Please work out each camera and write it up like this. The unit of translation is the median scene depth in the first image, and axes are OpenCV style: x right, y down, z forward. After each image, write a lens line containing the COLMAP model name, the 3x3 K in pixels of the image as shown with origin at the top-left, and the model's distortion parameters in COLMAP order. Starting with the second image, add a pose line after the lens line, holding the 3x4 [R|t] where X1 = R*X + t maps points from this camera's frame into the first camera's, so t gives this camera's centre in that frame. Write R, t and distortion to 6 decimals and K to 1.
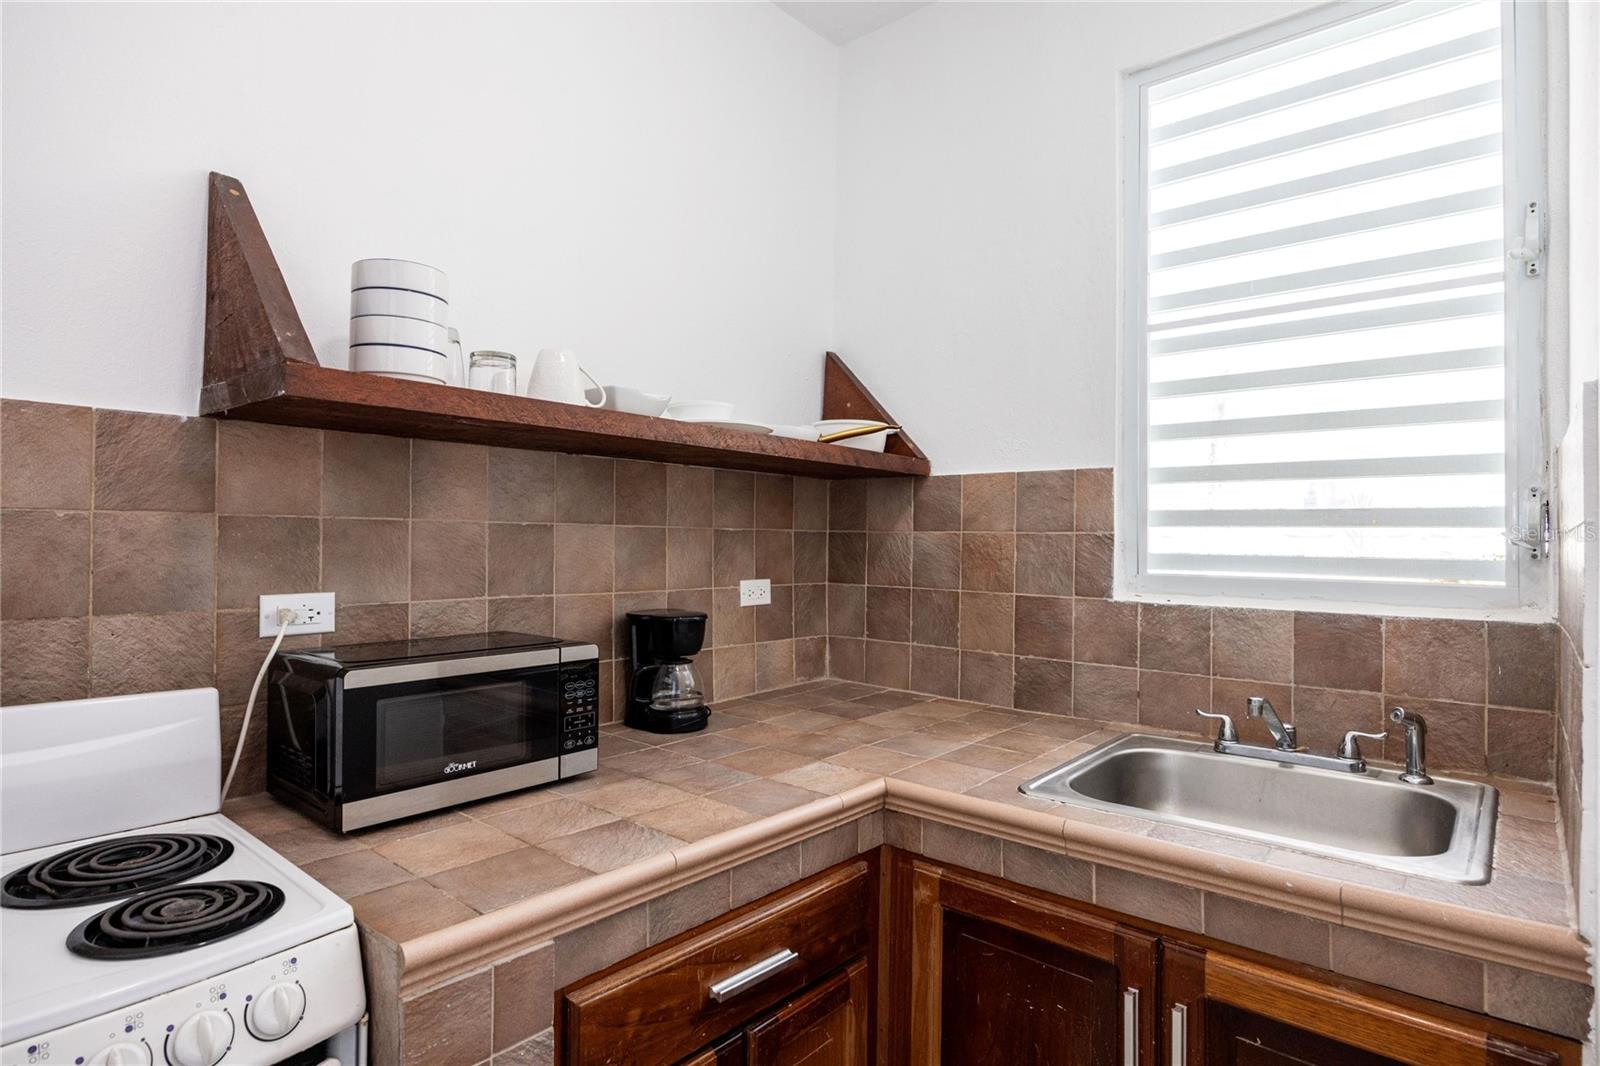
lens RADIAL K [[844.1, 0, 800.3], [0, 844.1, 525.3], [0, 0, 1]] dist [-0.005418, -0.001115]
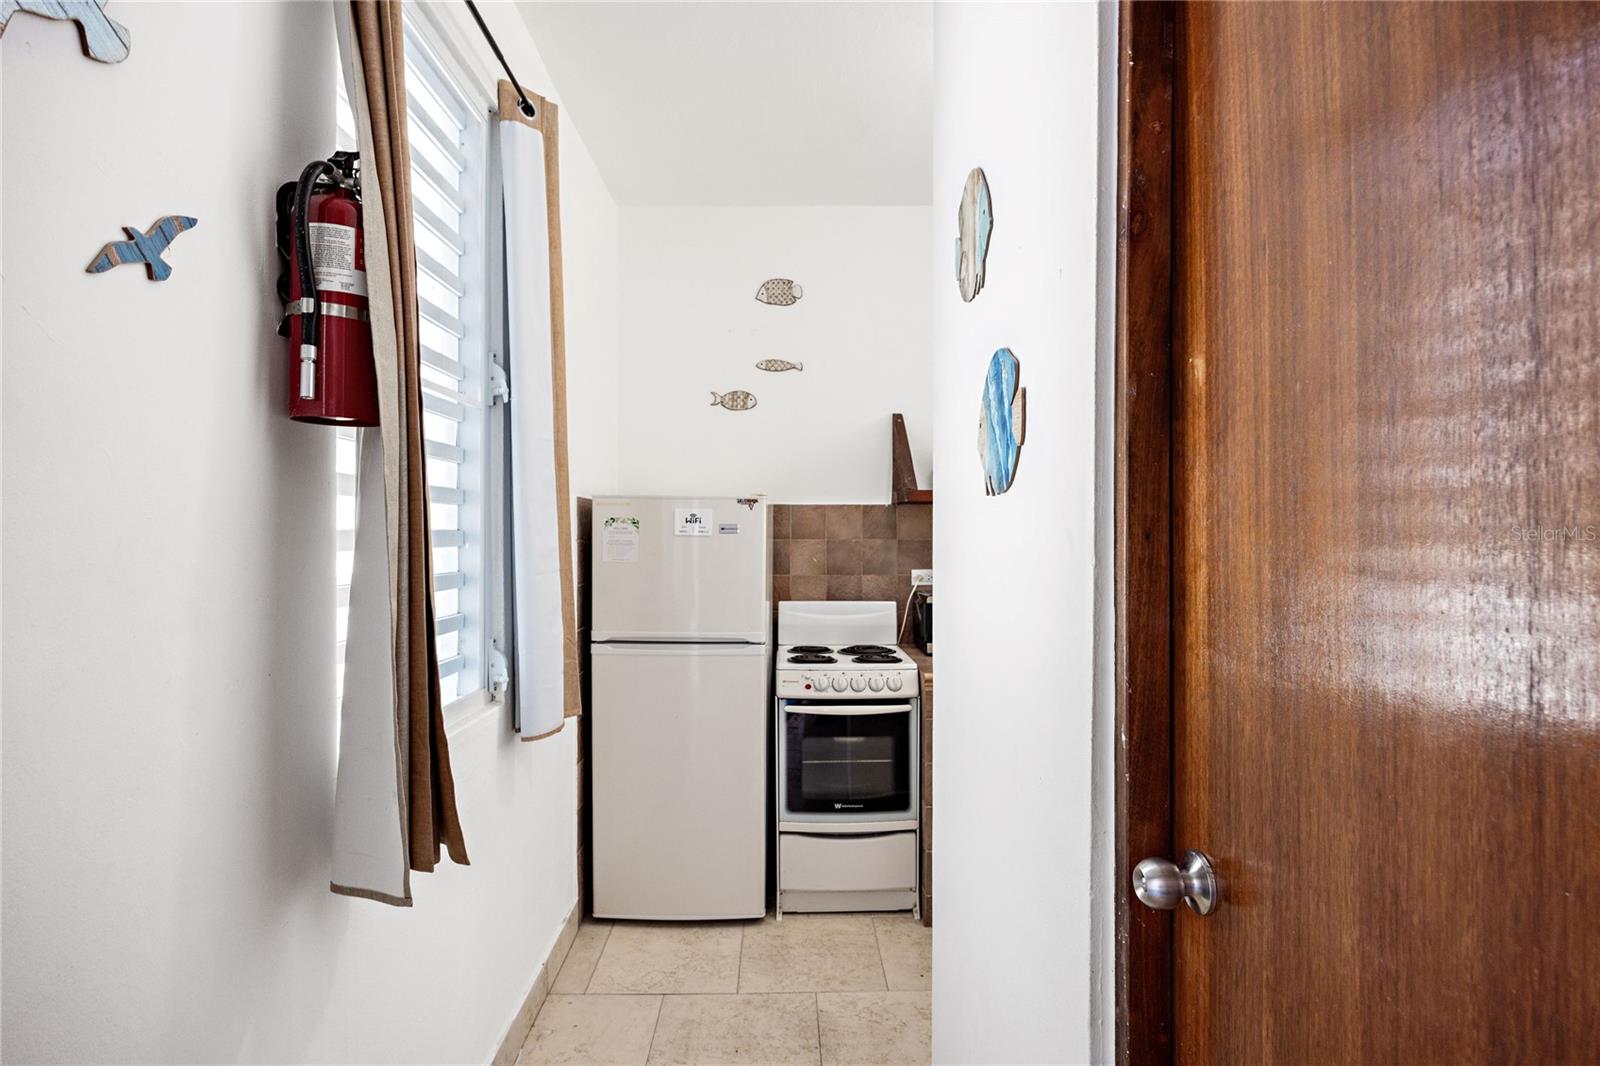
lens RADIAL K [[802.0, 0, 799.8], [0, 802.0, 532.6], [0, 0, 1]] dist [-0.007734, -0.000612]
pose [[0.675896, -0.004942, -0.736980, 1.077100], [0.018854, 0.999766, 0.010586, -0.073135], [0.736756, -0.021050, 0.675831, -1.055483]]
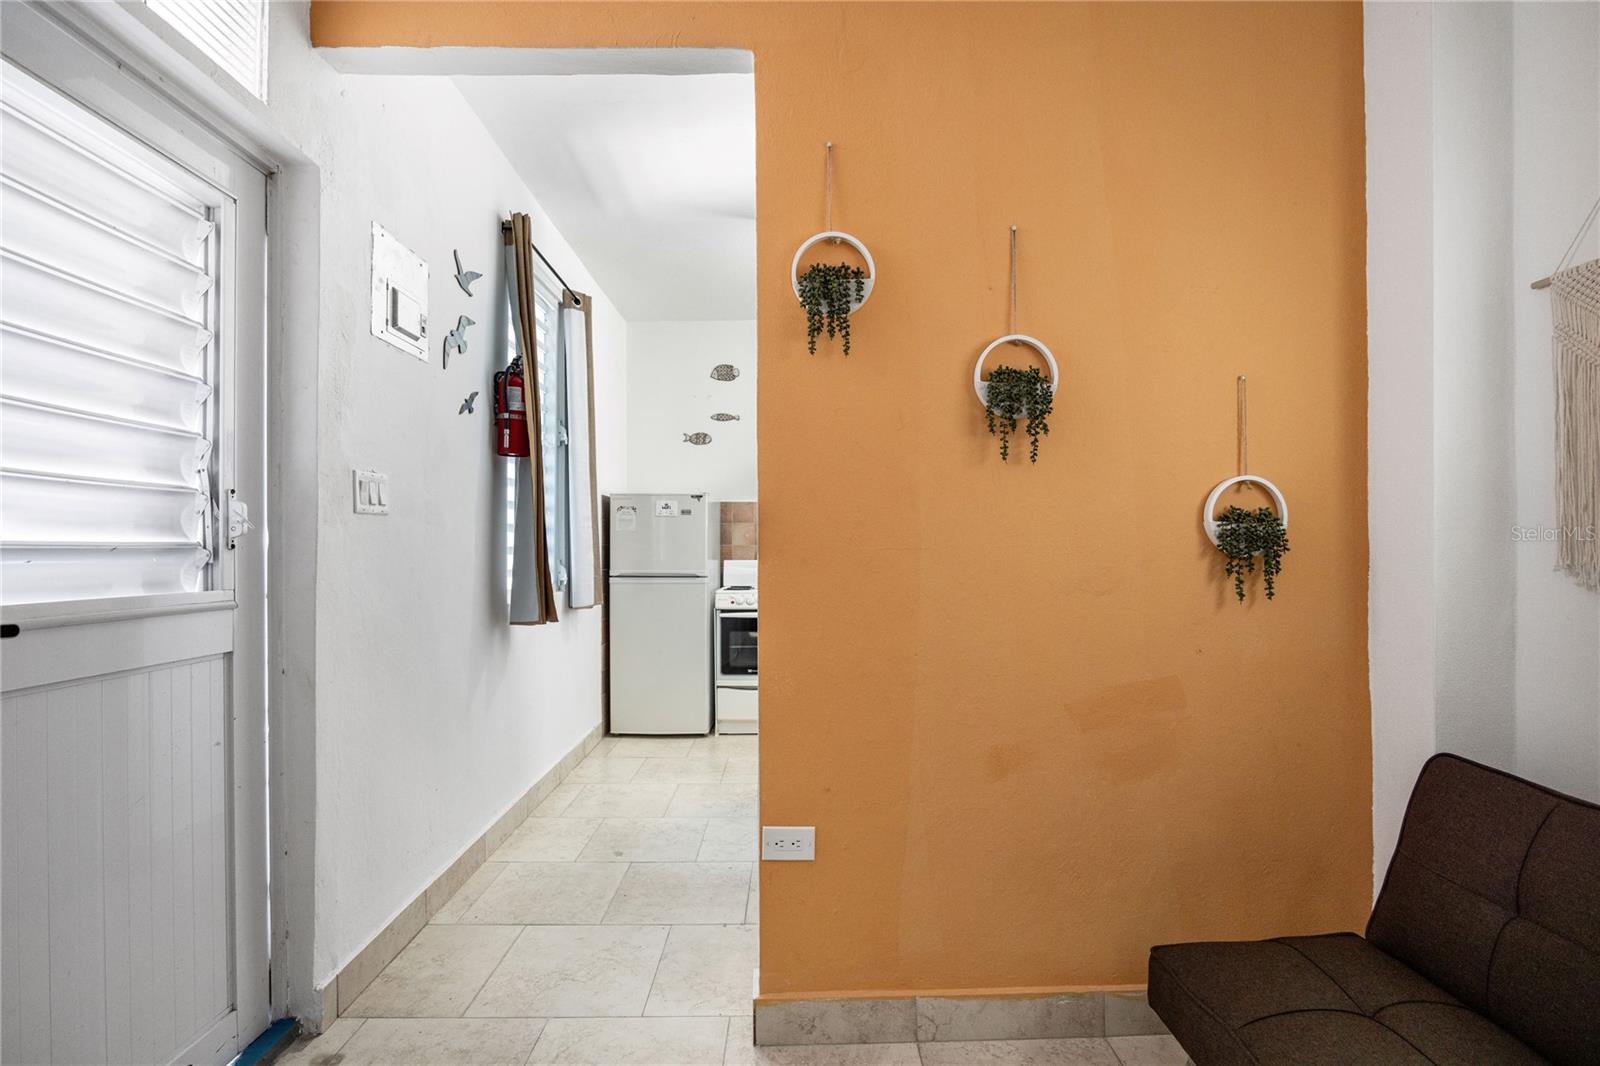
lens RADIAL K [[747.4, 0, 798.5], [0, 747.4, 537.2], [0, 0, 1]] dist [0.003229, 0.000074]
pose [[0.661010, -0.020138, -0.750107, 2.537953], [0.022146, 0.999728, -0.007325, 0.112086], [0.750050, -0.011770, 0.661276, -1.775366]]
